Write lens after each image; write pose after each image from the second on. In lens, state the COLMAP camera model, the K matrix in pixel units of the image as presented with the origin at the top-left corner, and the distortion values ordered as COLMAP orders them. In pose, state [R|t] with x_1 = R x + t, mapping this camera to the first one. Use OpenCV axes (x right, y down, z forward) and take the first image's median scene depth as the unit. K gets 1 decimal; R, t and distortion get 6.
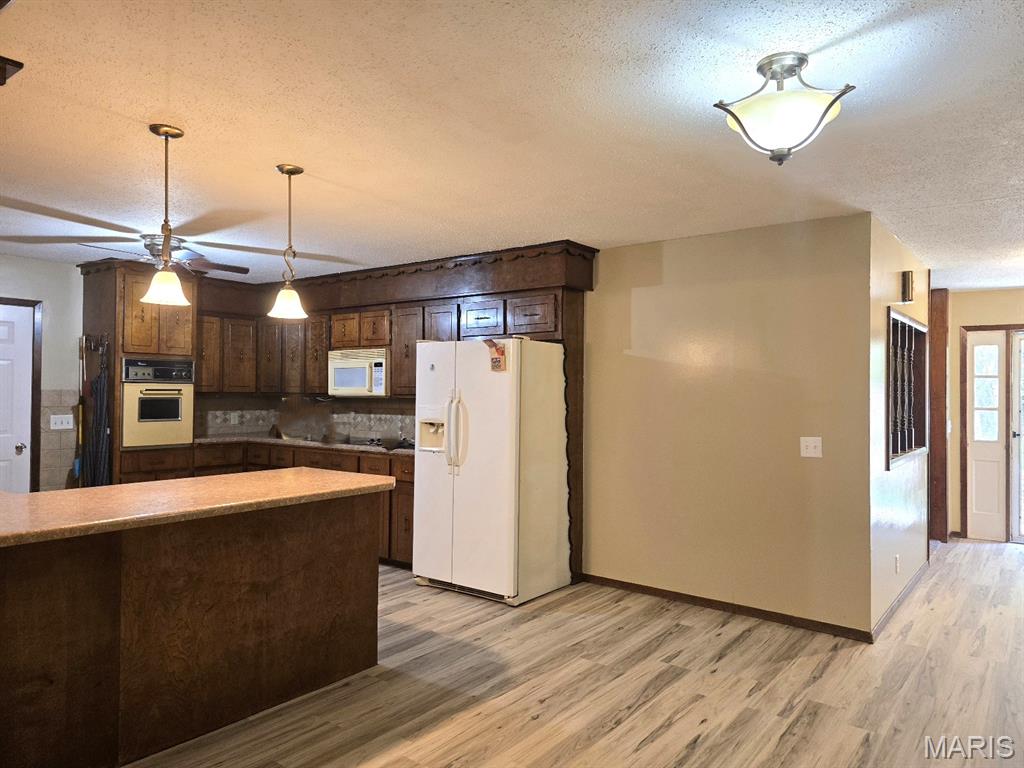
lens RADIAL K [[690.8, 0, 520.4], [0, 690.8, 385.7], [0, 0, 1]] dist [0.062058, -0.056462]
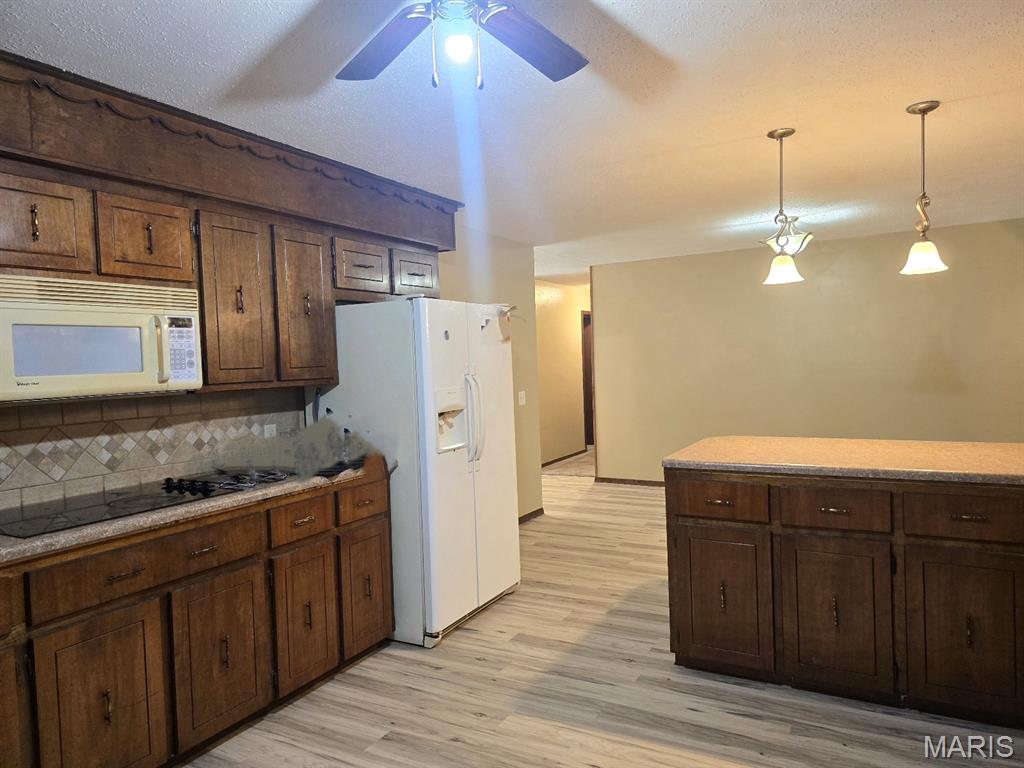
lens RADIAL K [[695.8, 0, 516.5], [0, 695.8, 388.0], [0, 0, 1]] dist [0.056965, -0.051068]
pose [[-0.153182, -0.044333, 0.987203, -0.991434], [0.025882, 0.998470, 0.048855, -0.005214], [-0.987859, 0.033035, -0.151800, 1.195320]]
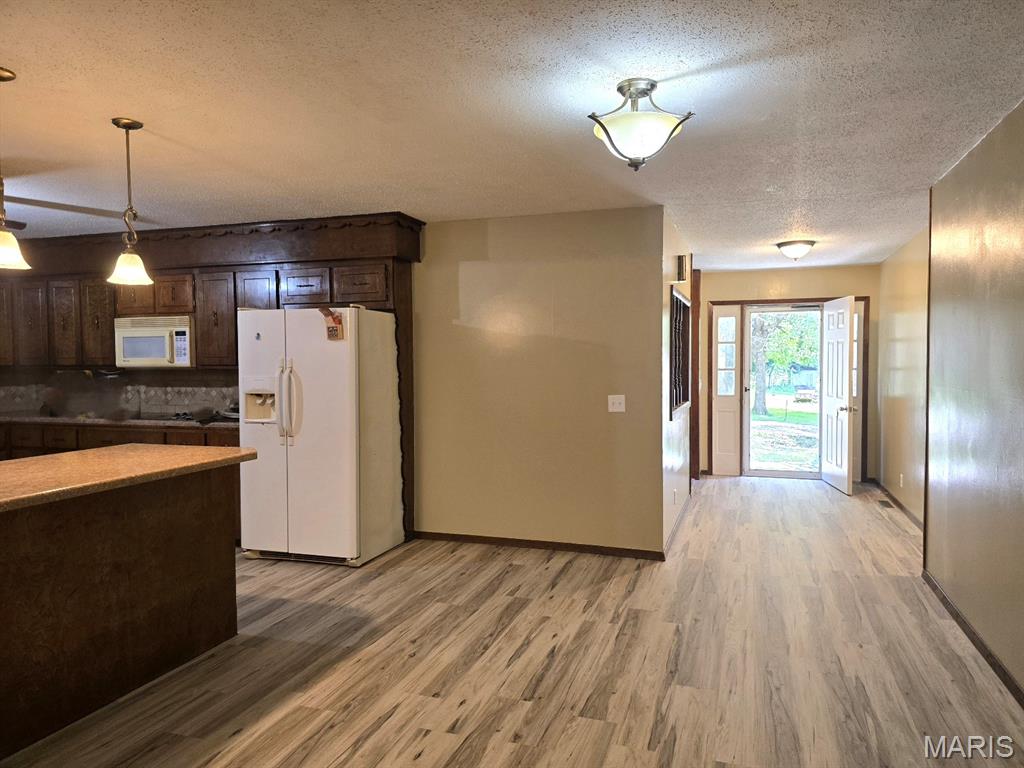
lens RADIAL K [[695.8, 0, 516.5], [0, 695.8, 388.0], [0, 0, 1]] dist [0.056965, -0.051068]
pose [[0.946374, -0.026815, 0.321957, -0.118485], [0.011056, 0.998654, 0.050679, 0.000095], [-0.322883, -0.044401, 0.945397, -0.056265]]
